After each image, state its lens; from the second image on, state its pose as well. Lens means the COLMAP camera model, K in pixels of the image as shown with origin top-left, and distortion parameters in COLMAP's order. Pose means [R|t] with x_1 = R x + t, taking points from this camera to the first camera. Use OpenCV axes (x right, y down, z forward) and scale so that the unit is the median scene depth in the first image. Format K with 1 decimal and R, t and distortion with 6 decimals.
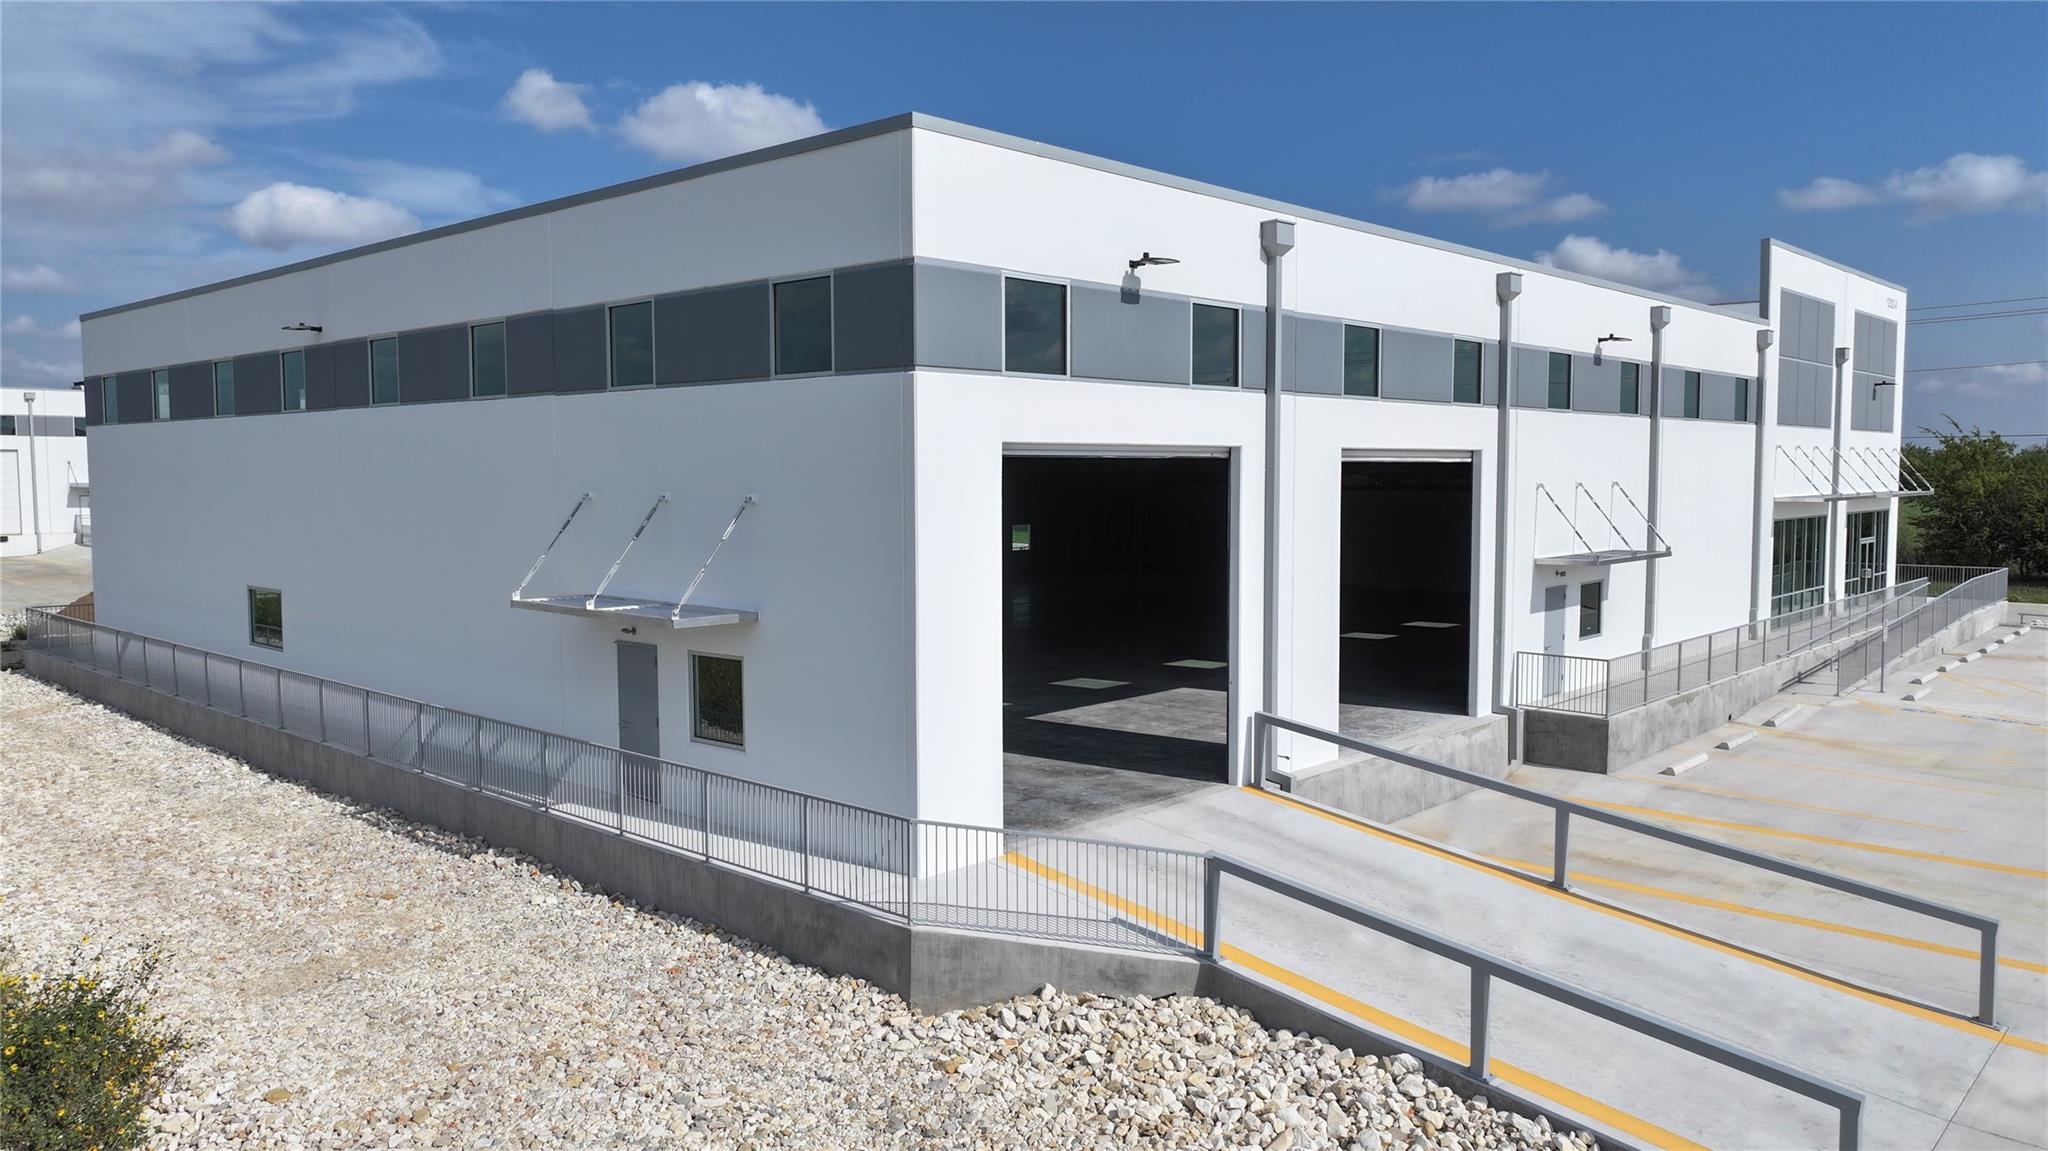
lens RADIAL K [[1483.7, 0, 1070.2], [0, 1483.7, 552.3], [0, 0, 1]] dist [0.000048, -0.001155]
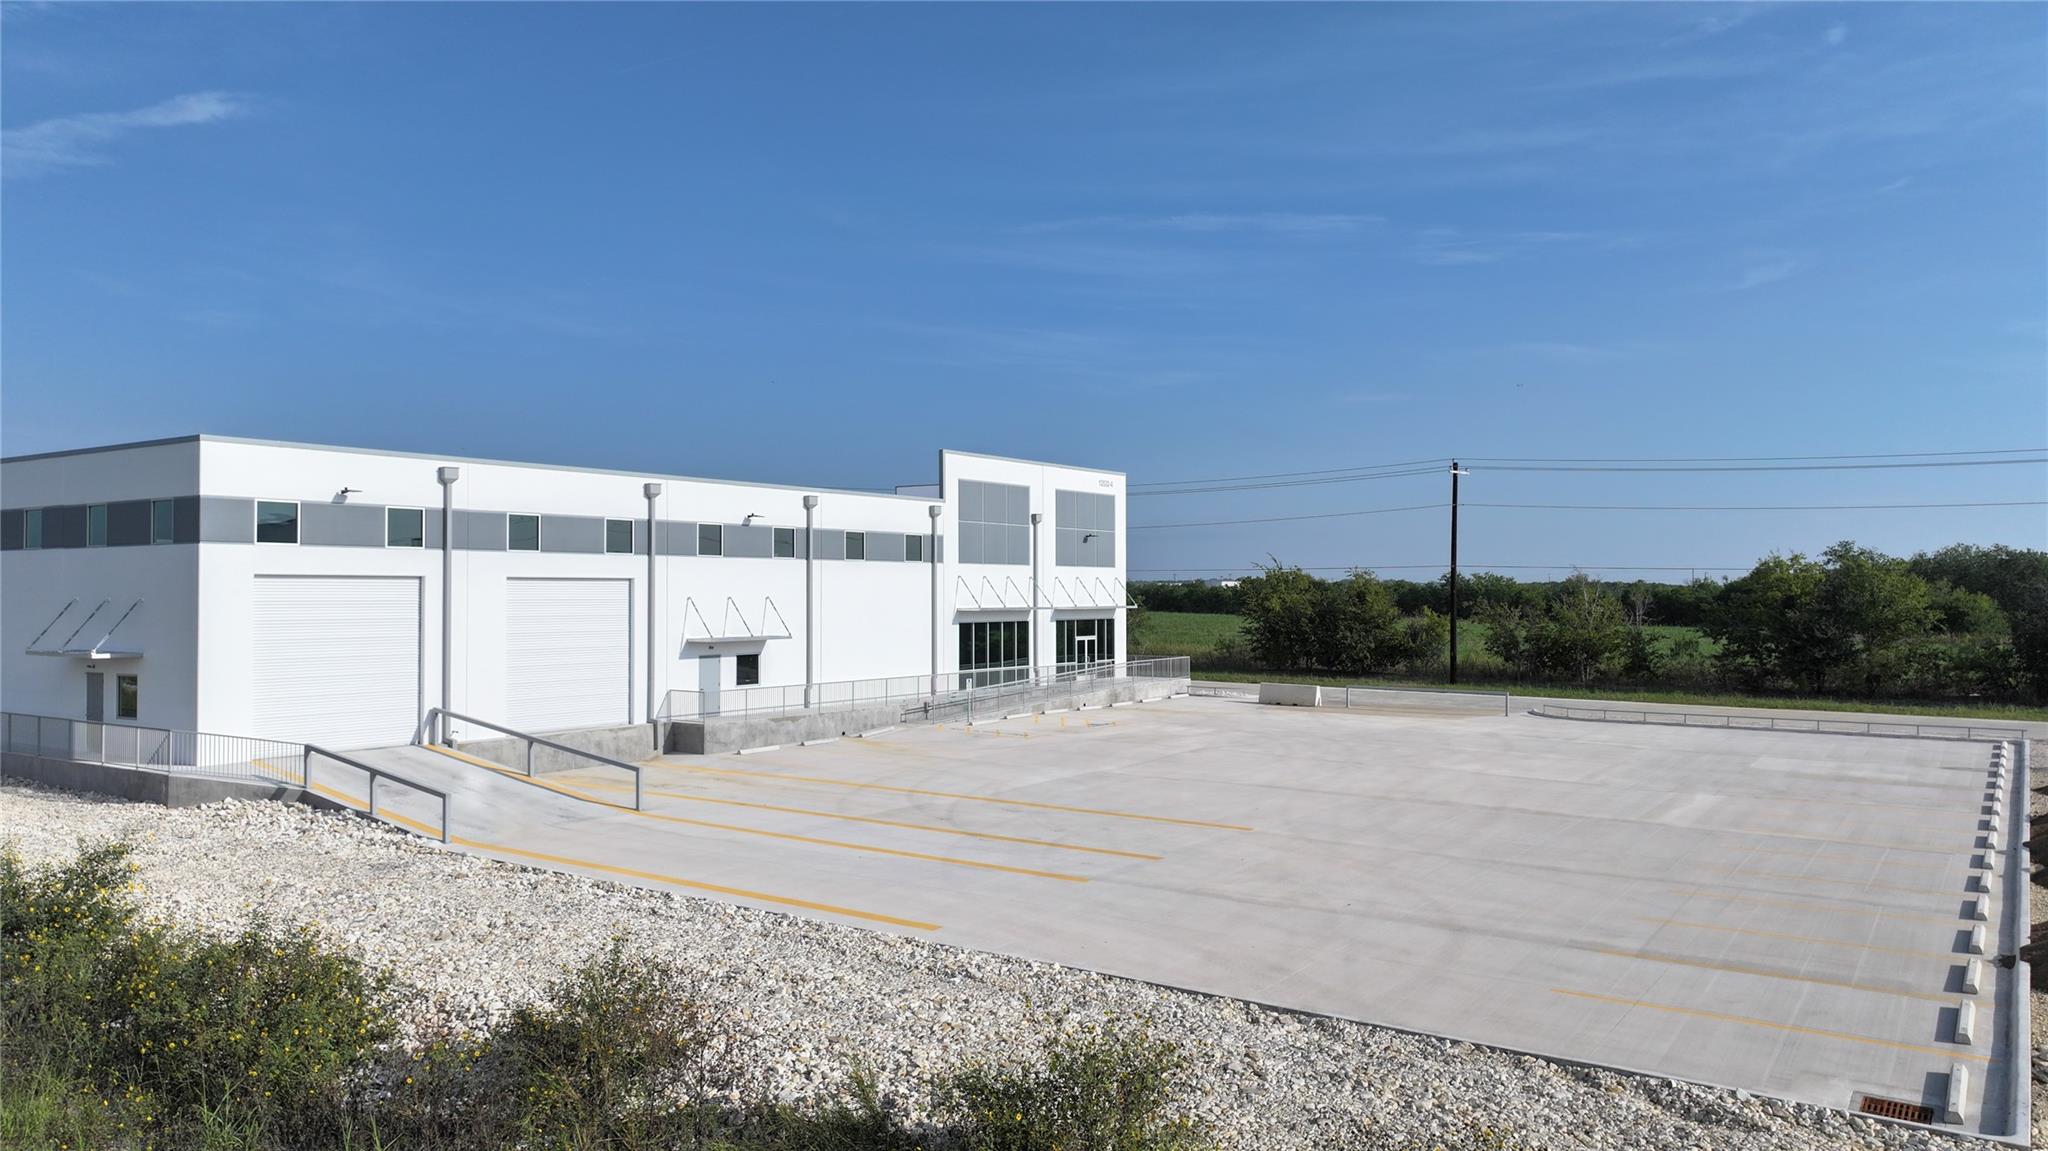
lens RADIAL K [[1445.8, 0, 1024.0], [0, 1445.8, 575.5], [0, 0, 1]] dist [0.005307, -0.001774]
pose [[0.994374, -0.004740, 0.105821, 0.464310], [0.012782, 0.997068, -0.075442, 0.056528], [-0.105153, 0.076370, 0.991519, -0.680845]]
